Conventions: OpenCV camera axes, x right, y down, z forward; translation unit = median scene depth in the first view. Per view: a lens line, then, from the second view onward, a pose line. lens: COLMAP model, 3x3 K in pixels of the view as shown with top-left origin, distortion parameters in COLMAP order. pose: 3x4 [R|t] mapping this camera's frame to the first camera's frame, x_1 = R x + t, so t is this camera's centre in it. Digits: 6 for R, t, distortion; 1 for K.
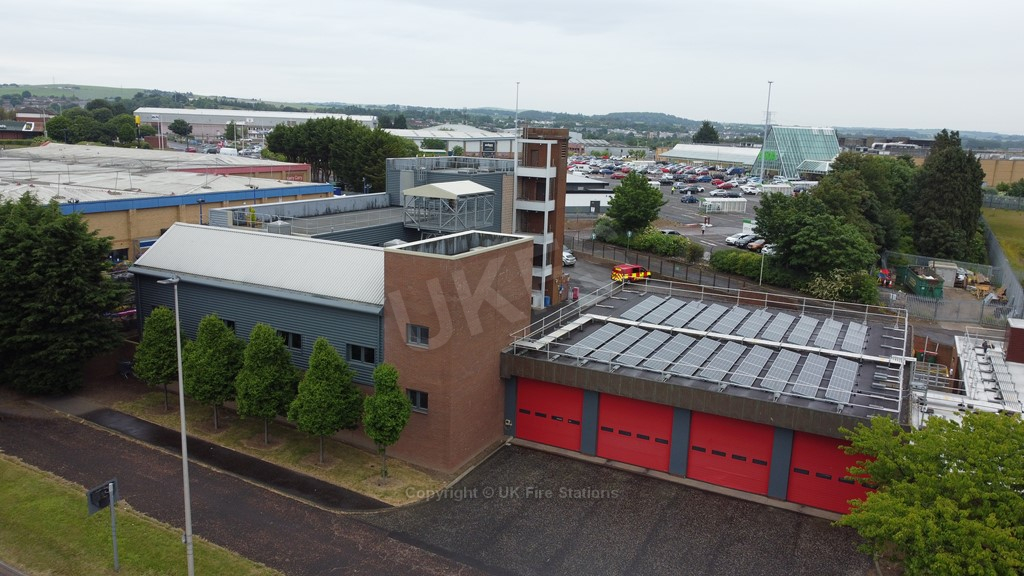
lens RADIAL K [[773.8, 0, 512.0], [0, 773.8, 288.0], [0, 0, 1]] dist [0.009059, -0.013547]
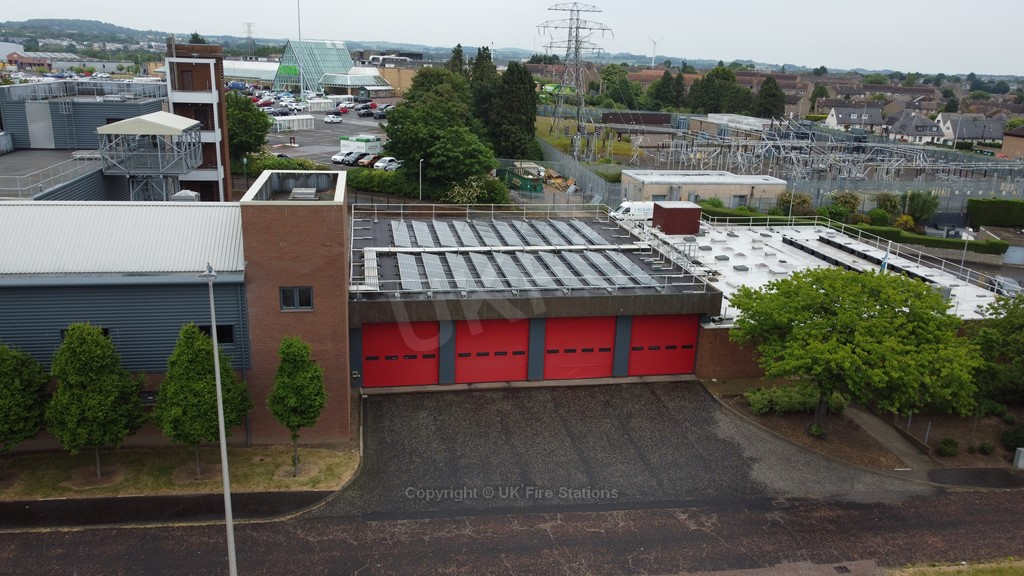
lens RADIAL K [[773.8, 0, 512.0], [0, 773.8, 288.0], [0, 0, 1]] dist [0.009059, -0.013547]
pose [[0.790079, -0.181082, 0.585648, -0.237119], [0.117439, 0.982390, 0.145322, -0.025458], [-0.601650, -0.046038, 0.797432, 0.093216]]
